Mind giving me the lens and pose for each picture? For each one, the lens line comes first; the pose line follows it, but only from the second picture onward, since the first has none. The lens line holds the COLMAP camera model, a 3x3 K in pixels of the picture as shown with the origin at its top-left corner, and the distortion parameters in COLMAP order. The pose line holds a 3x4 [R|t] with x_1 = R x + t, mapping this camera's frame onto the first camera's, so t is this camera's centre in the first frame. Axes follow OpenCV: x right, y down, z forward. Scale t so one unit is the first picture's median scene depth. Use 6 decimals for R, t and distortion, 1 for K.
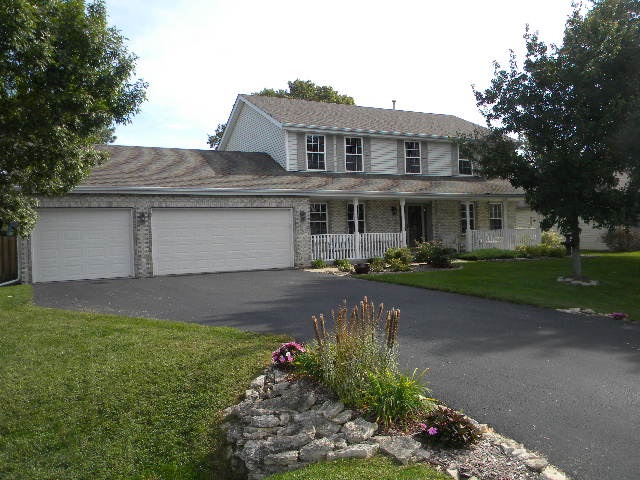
lens RADIAL K [[524.9, 0, 315.9], [0, 524.9, 234.0], [0, 0, 1]] dist [0.030341, -0.061859]
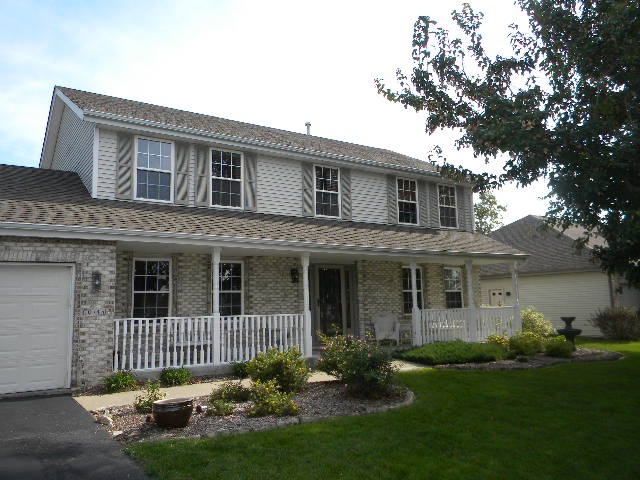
lens RADIAL K [[524.9, 0, 315.9], [0, 524.9, 234.0], [0, 0, 1]] dist [0.030341, -0.061859]
pose [[0.992856, 0.025819, 0.116488, 0.101436], [-0.010196, 0.991094, -0.132770, -0.012258], [-0.118879, 0.130634, 0.984278, 0.401344]]
